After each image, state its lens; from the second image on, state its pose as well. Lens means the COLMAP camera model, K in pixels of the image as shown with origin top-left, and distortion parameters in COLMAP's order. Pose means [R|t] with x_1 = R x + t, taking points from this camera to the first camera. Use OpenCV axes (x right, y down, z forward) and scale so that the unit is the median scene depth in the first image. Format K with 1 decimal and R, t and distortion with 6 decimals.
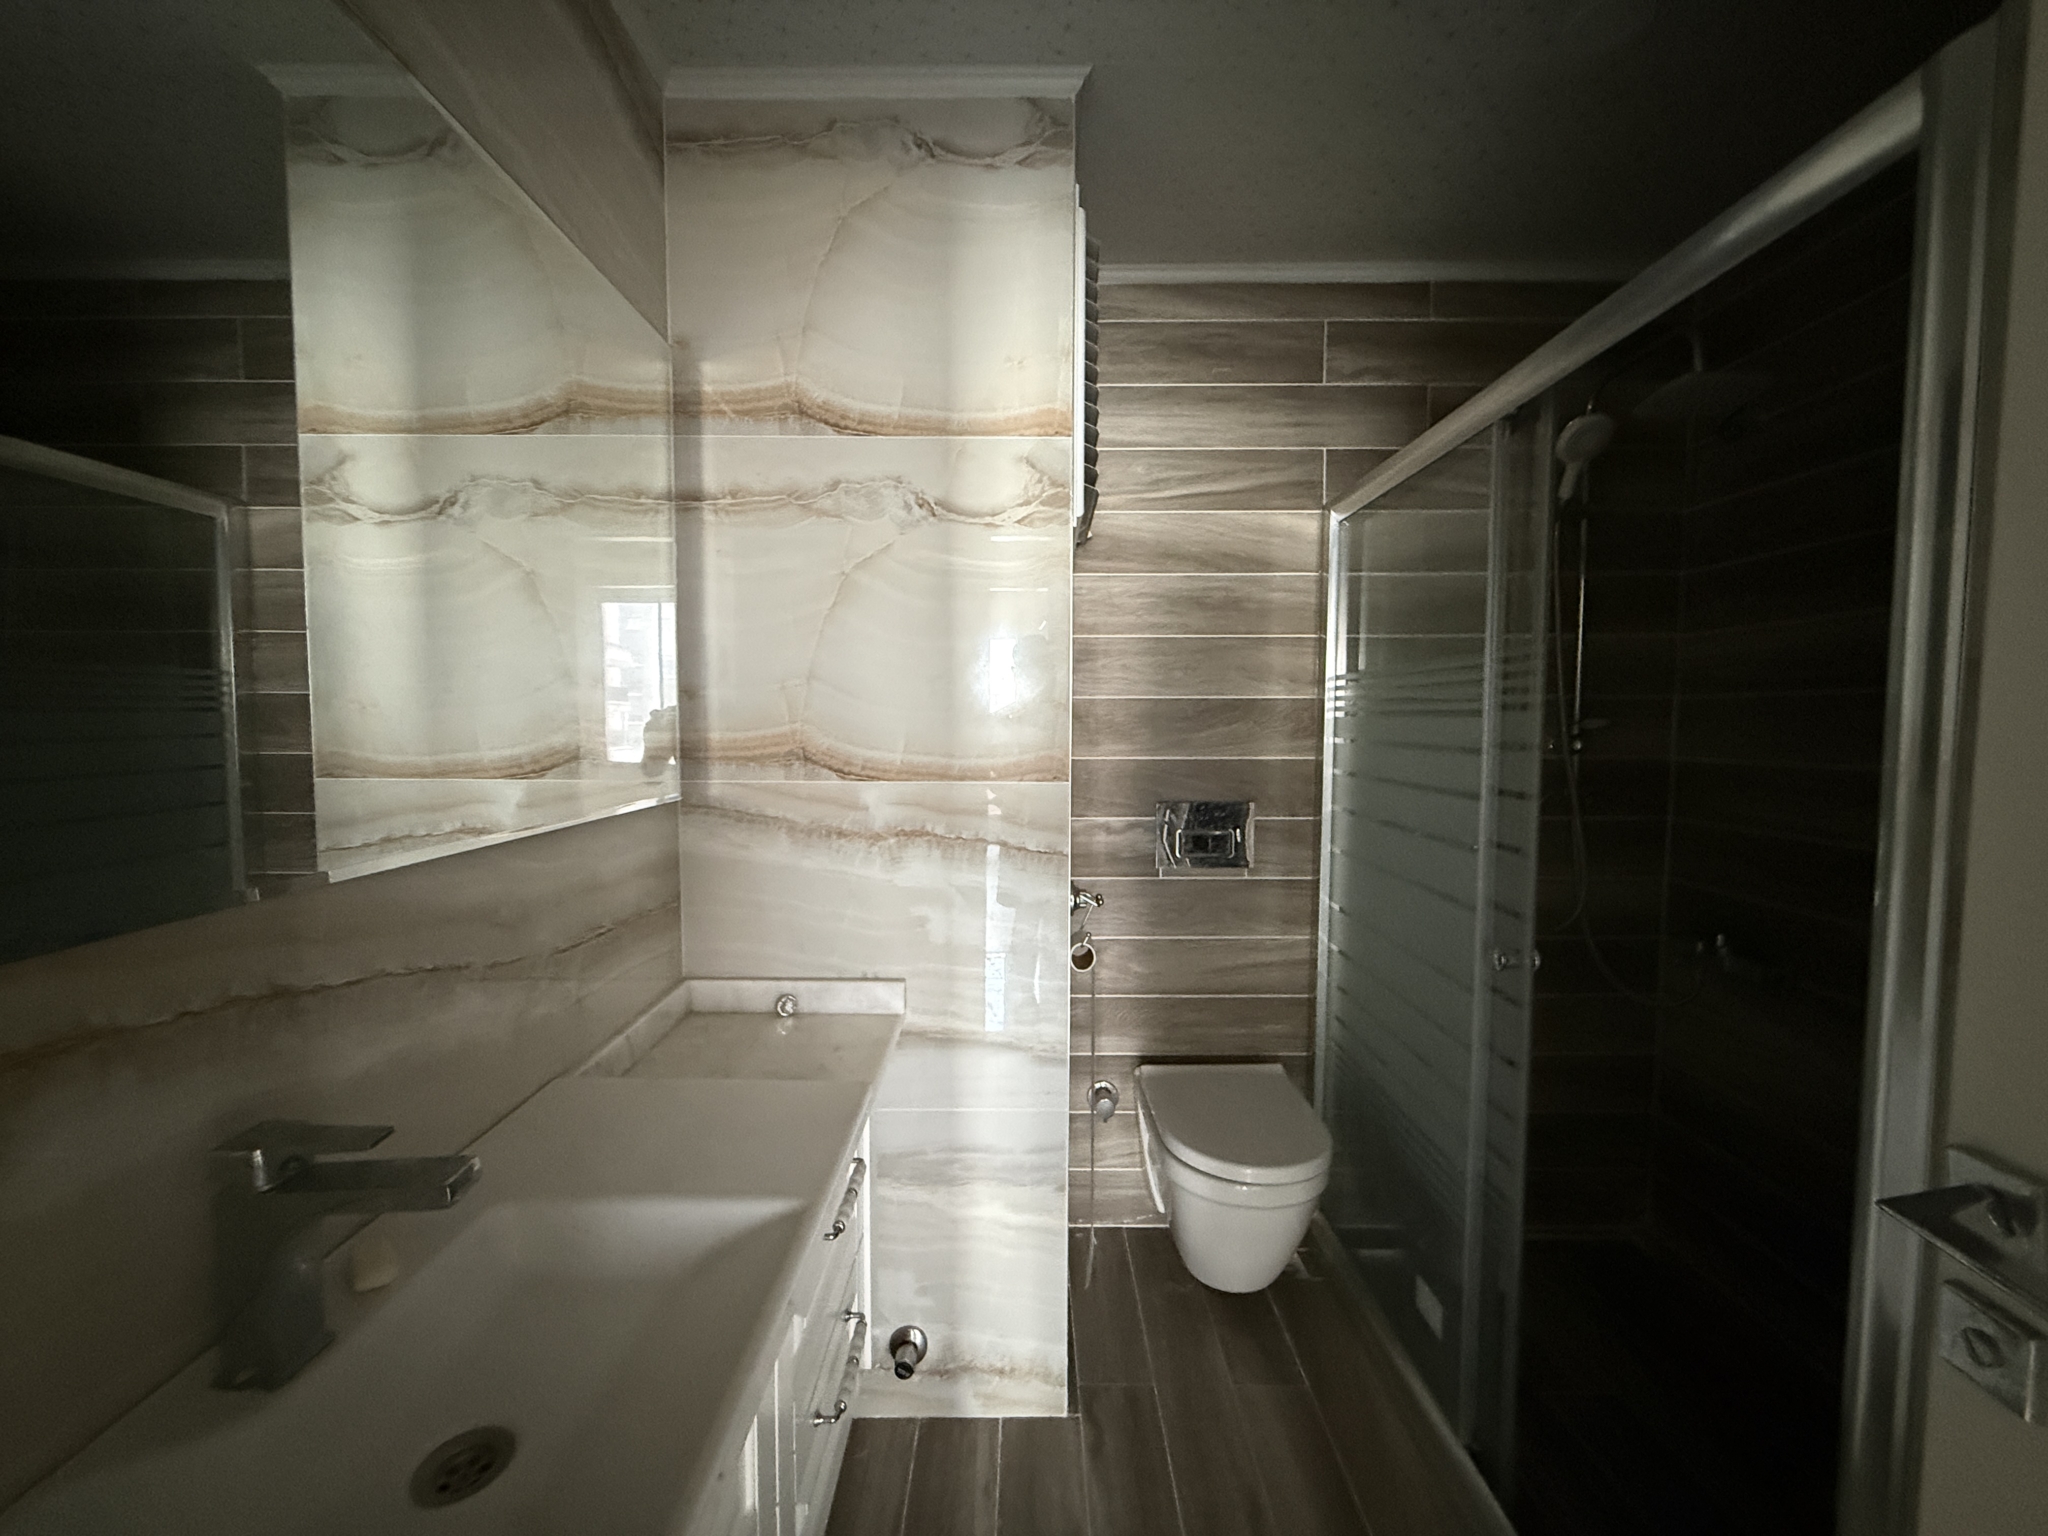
lens RADIAL K [[812.5, 0, 1021.9], [0, 812.5, 766.7], [0, 0, 1]] dist [0.000224, -0.000320]
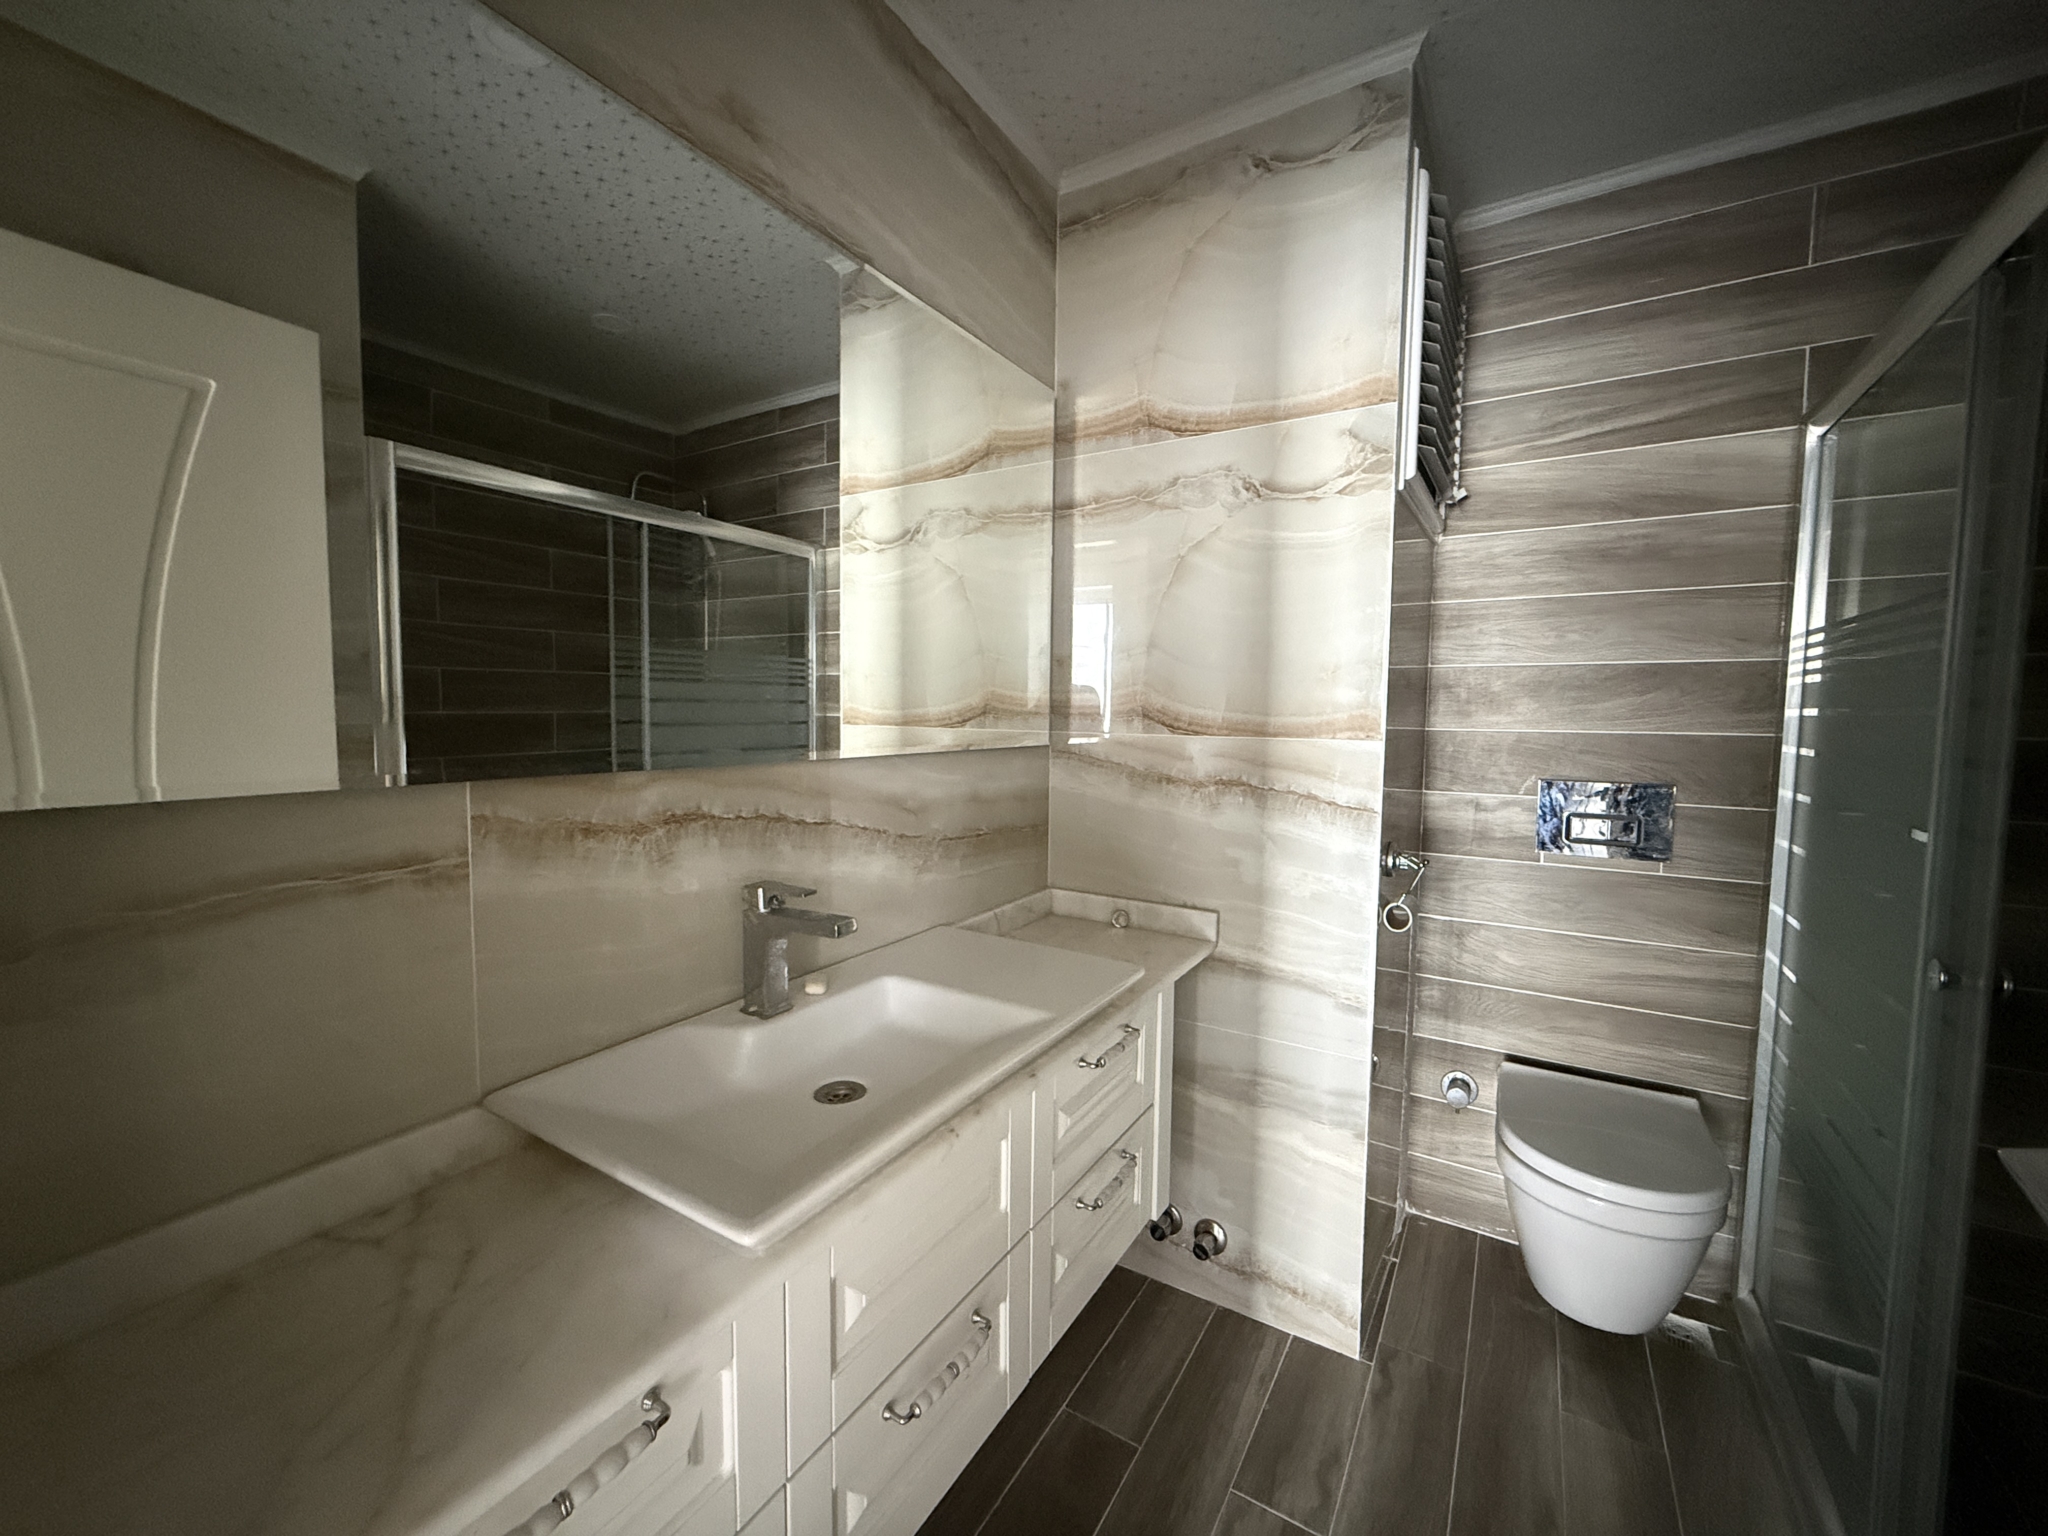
lens RADIAL K [[812.5, 0, 1021.9], [0, 812.5, 766.7], [0, 0, 1]] dist [0.000224, -0.000320]
pose [[0.851700, 0.044338, -0.522151, 0.206190], [-0.040817, 0.999000, 0.018251, 0.050775], [0.522438, 0.005768, 0.852658, -0.109263]]
